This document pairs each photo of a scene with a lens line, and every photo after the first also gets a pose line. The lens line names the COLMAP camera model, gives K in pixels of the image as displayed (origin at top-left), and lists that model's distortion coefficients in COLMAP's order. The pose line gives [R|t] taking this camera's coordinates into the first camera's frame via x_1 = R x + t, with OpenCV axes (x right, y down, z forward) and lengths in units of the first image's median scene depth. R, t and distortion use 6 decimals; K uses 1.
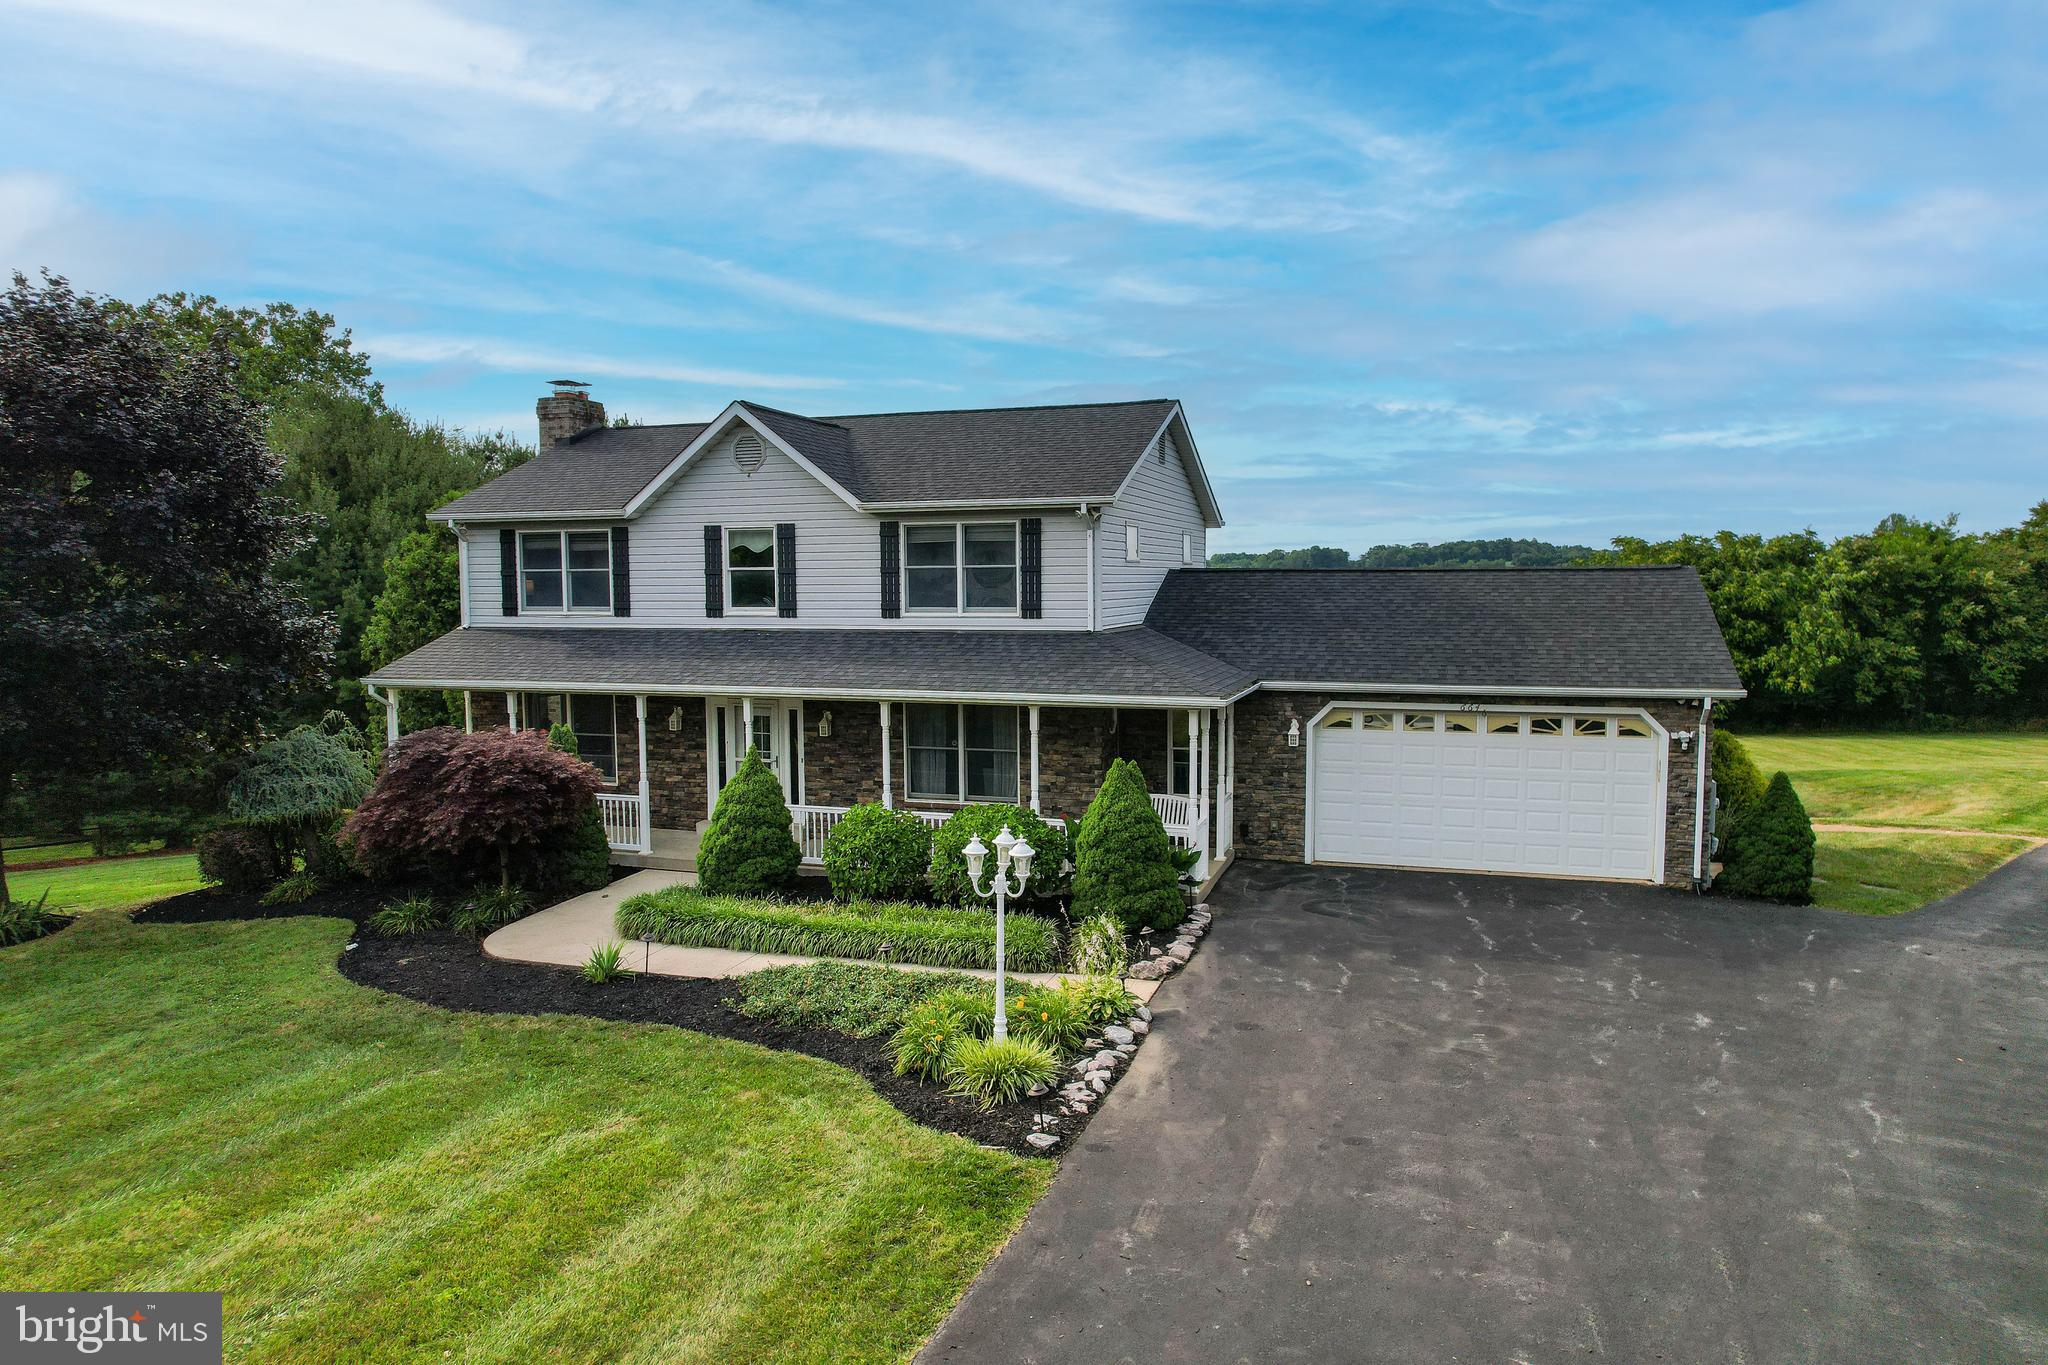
lens RADIAL K [[1305.2, 0, 1032.7], [0, 1305.2, 686.7], [0, 0, 1]] dist [-0.074325, 0.066114]
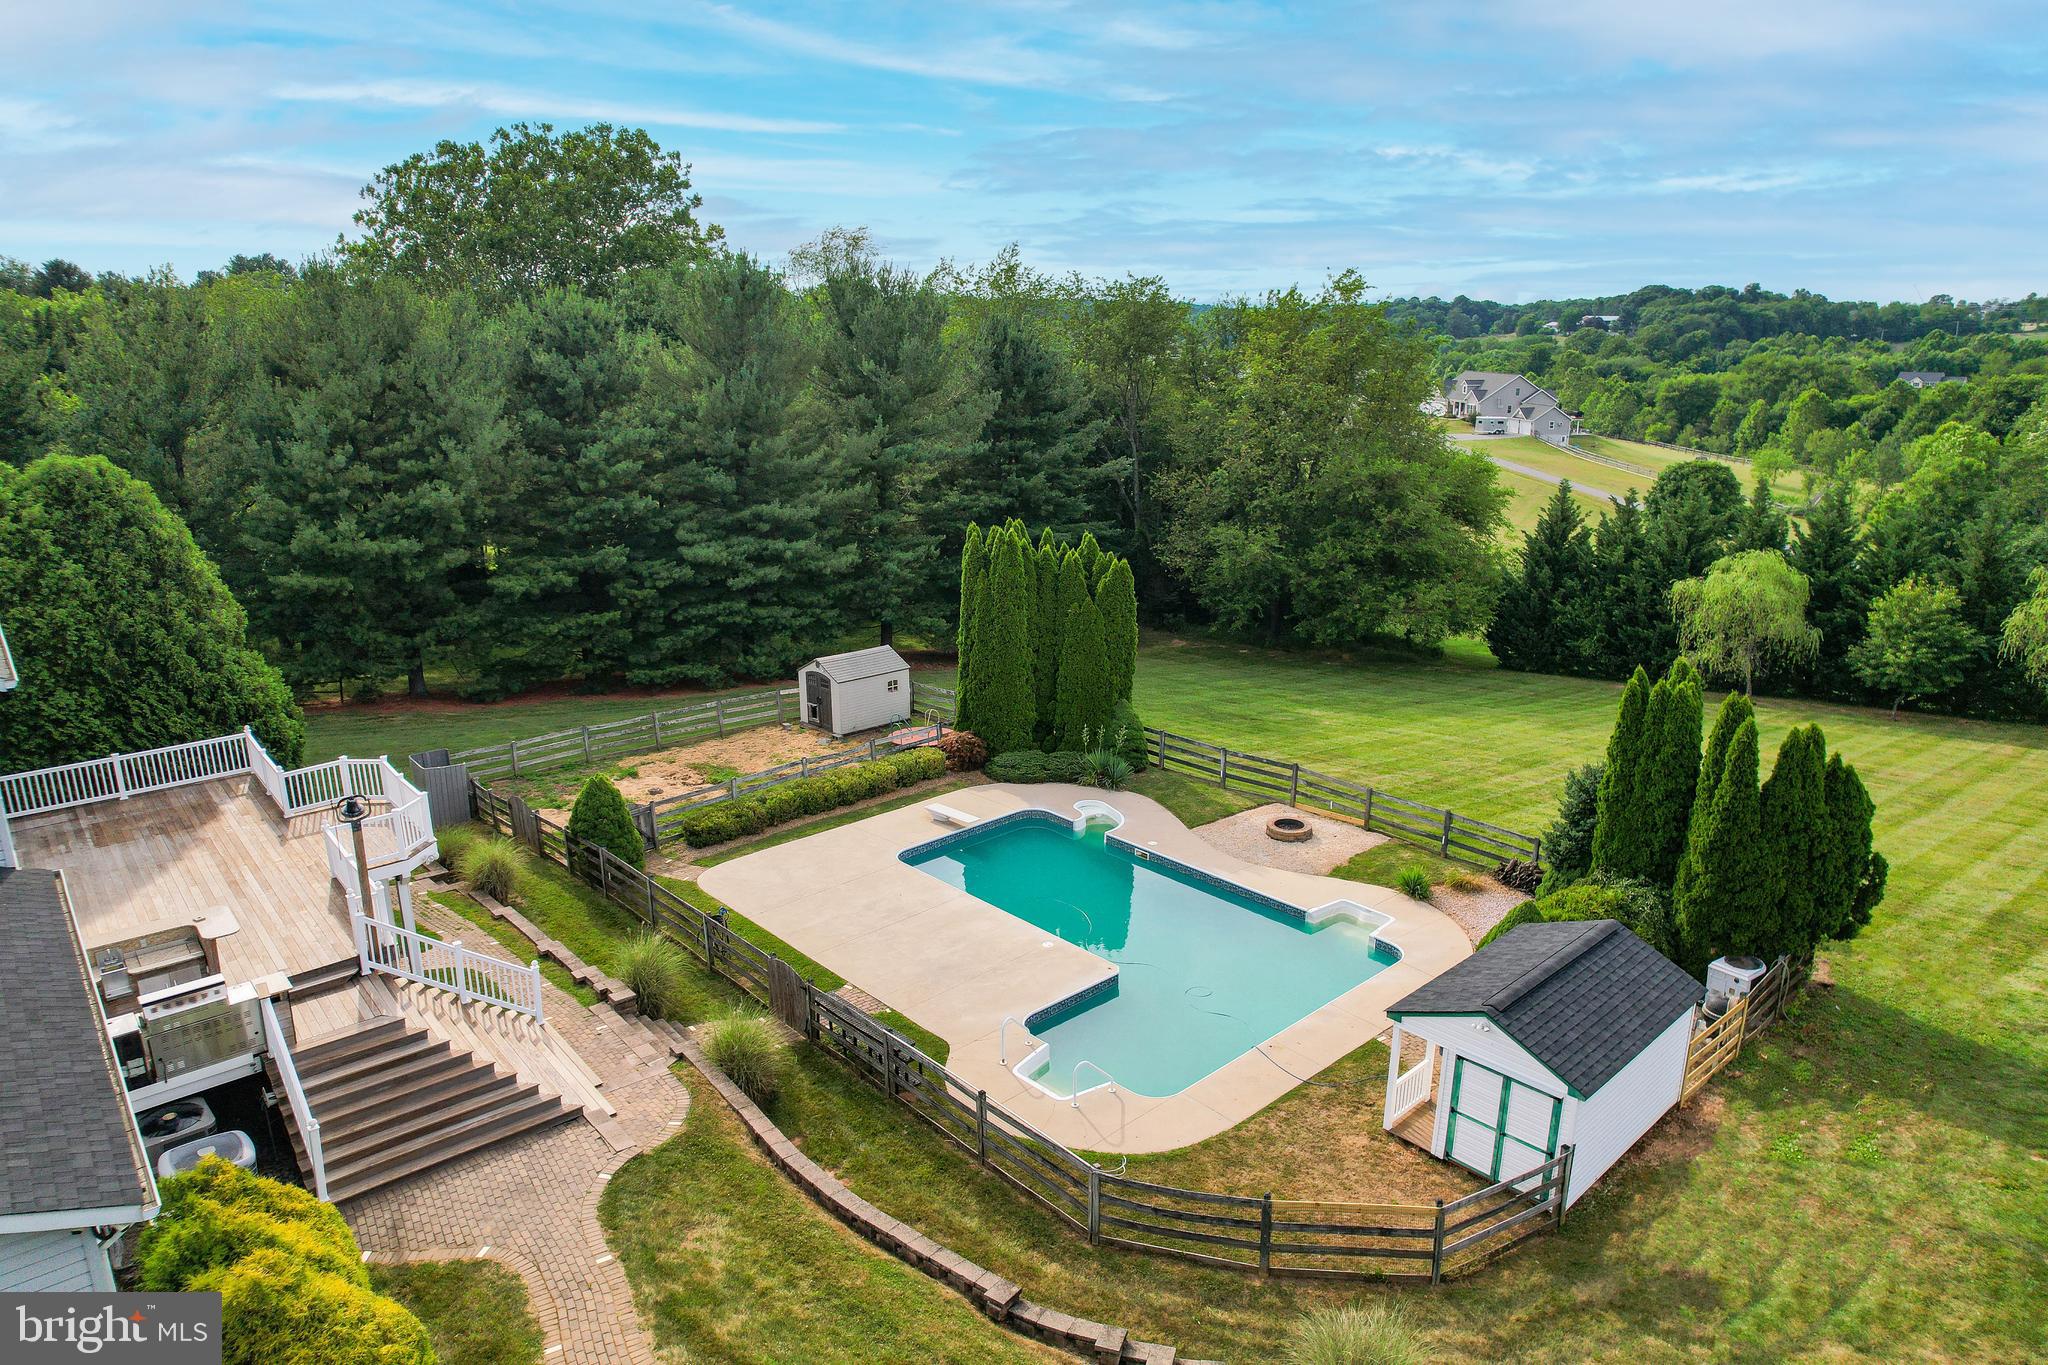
lens RADIAL K [[1305.2, 0, 1032.7], [0, 1305.2, 686.7], [0, 0, 1]] dist [-0.074325, 0.066114]
pose [[0.850957, 0.145119, -0.504790, 1.183444], [-0.042409, 0.976919, 0.209357, -0.373377], [0.523521, -0.156746, 0.837470, 1.067050]]
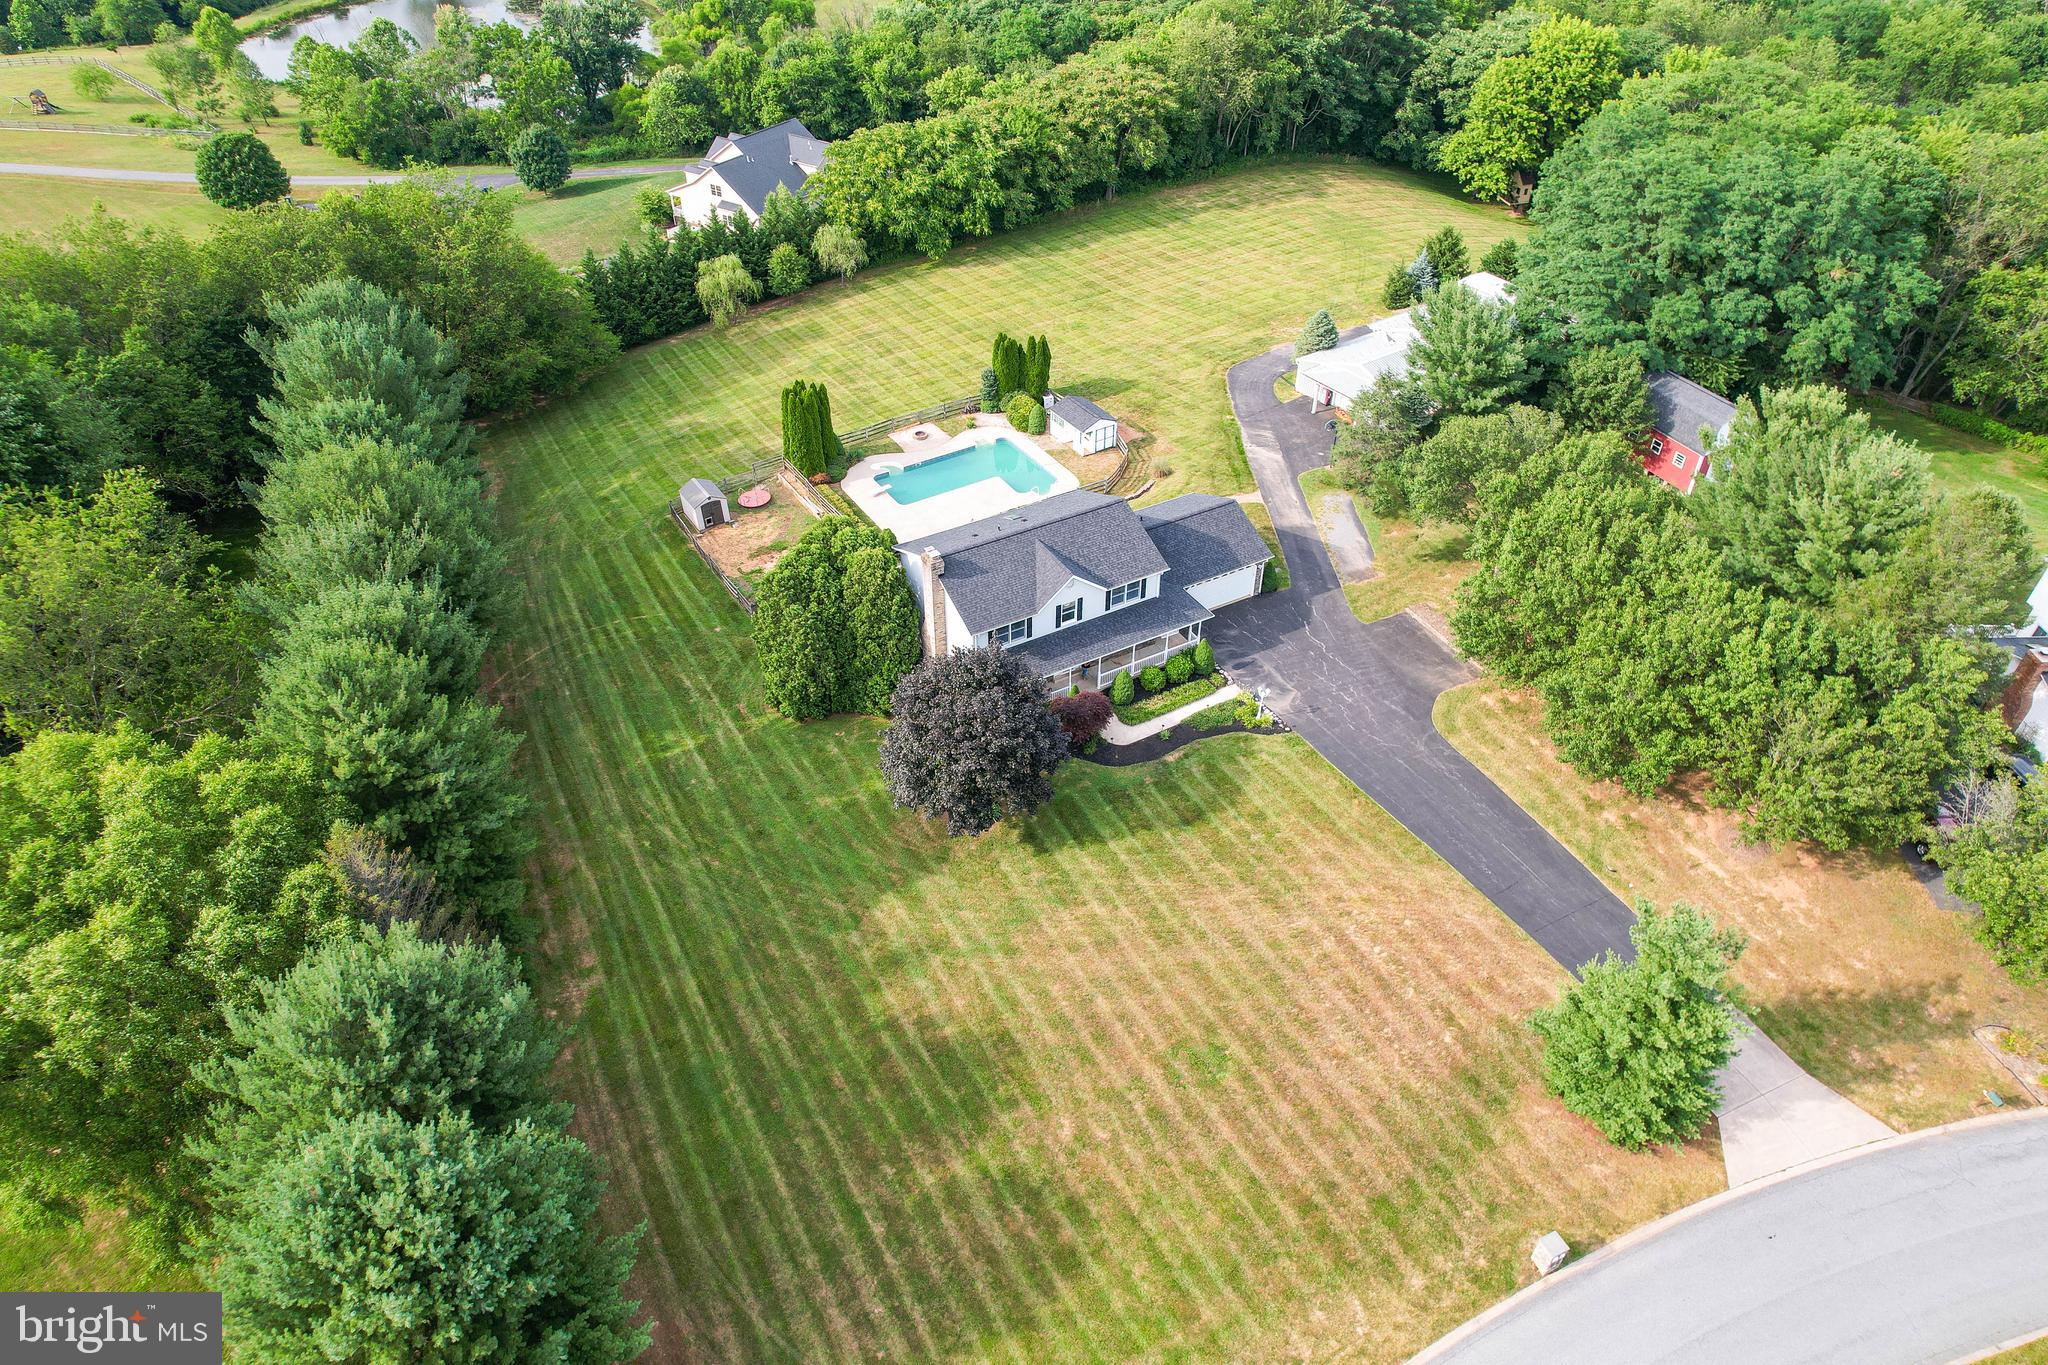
lens RADIAL K [[1307.8, 0, 1037.0], [0, 1307.8, 678.6], [0, 0, 1]] dist [-0.046622, 0.000583]
pose [[0.670517, -0.462681, 0.579943, -2.449602], [0.051791, 0.808990, 0.585536, -2.048009], [-0.740084, -0.362576, 0.566404, -0.952692]]
